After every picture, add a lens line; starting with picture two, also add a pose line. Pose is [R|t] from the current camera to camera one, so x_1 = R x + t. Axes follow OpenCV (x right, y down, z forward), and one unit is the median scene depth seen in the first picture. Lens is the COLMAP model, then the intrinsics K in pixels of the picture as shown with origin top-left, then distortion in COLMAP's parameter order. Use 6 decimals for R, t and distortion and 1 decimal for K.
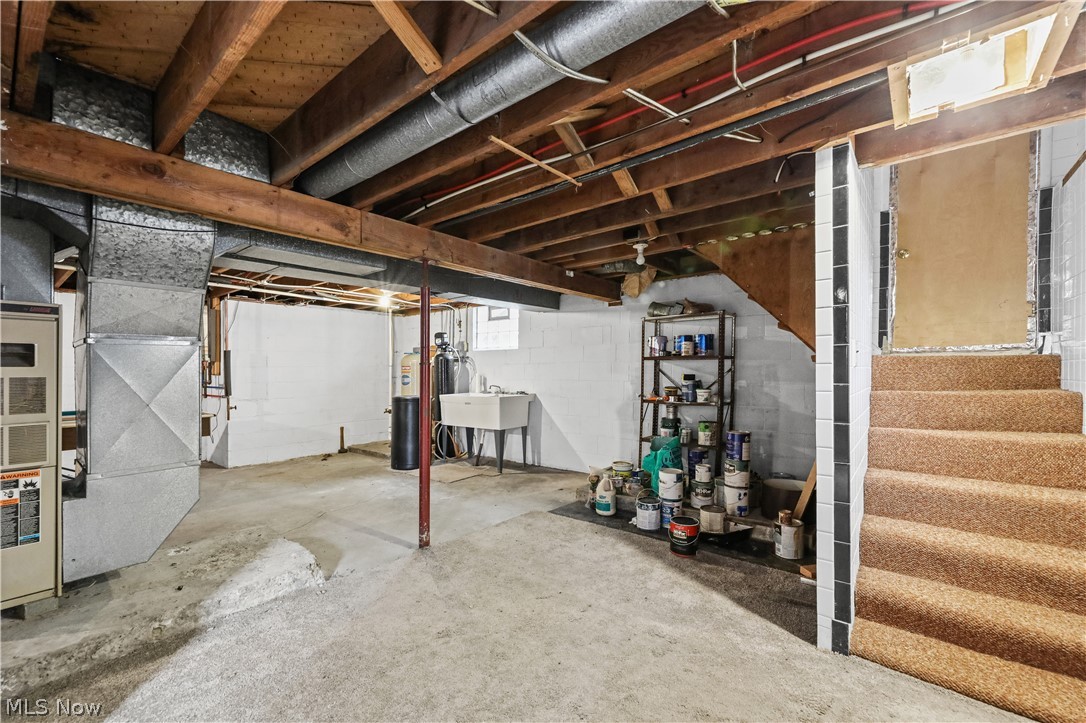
lens RADIAL K [[438.9, 0, 542.4], [0, 438.9, 366.6], [0, 0, 1]] dist [0.001750, -0.000439]
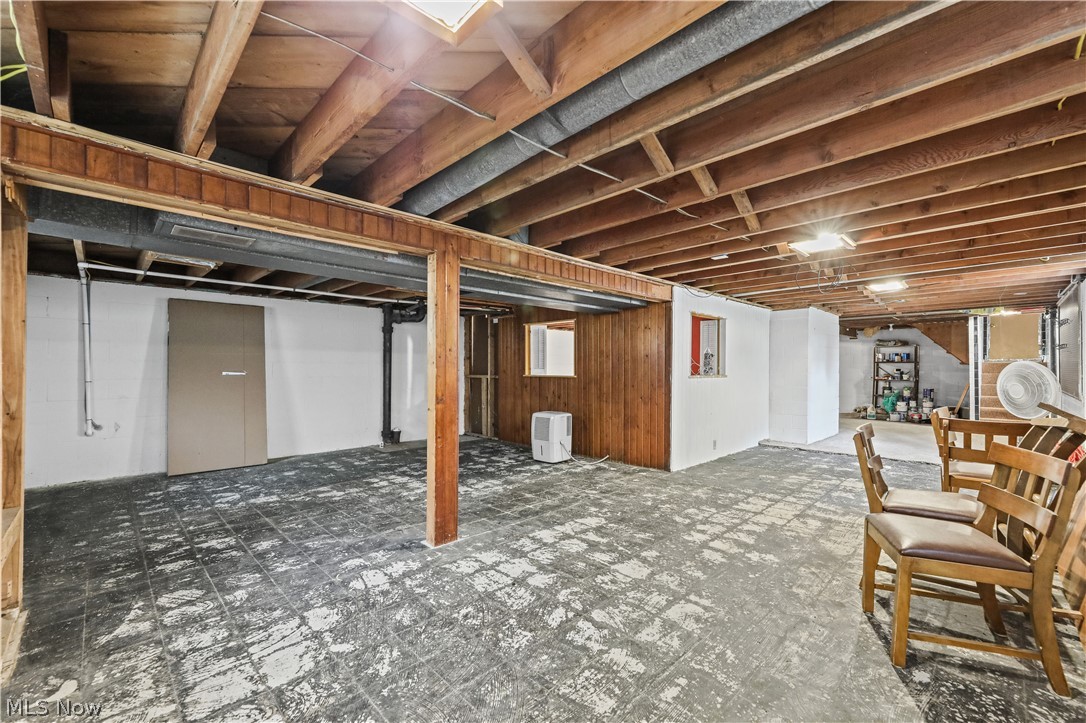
lens RADIAL K [[438.9, 0, 541.6], [0, 438.9, 366.0], [0, 0, 1]] dist [0.001750, -0.000439]
pose [[0.991406, -0.000401, -0.130822, -1.369060], [0.001162, 0.999983, 0.005741, -0.015632], [0.130817, -0.005844, 0.991389, -1.772582]]
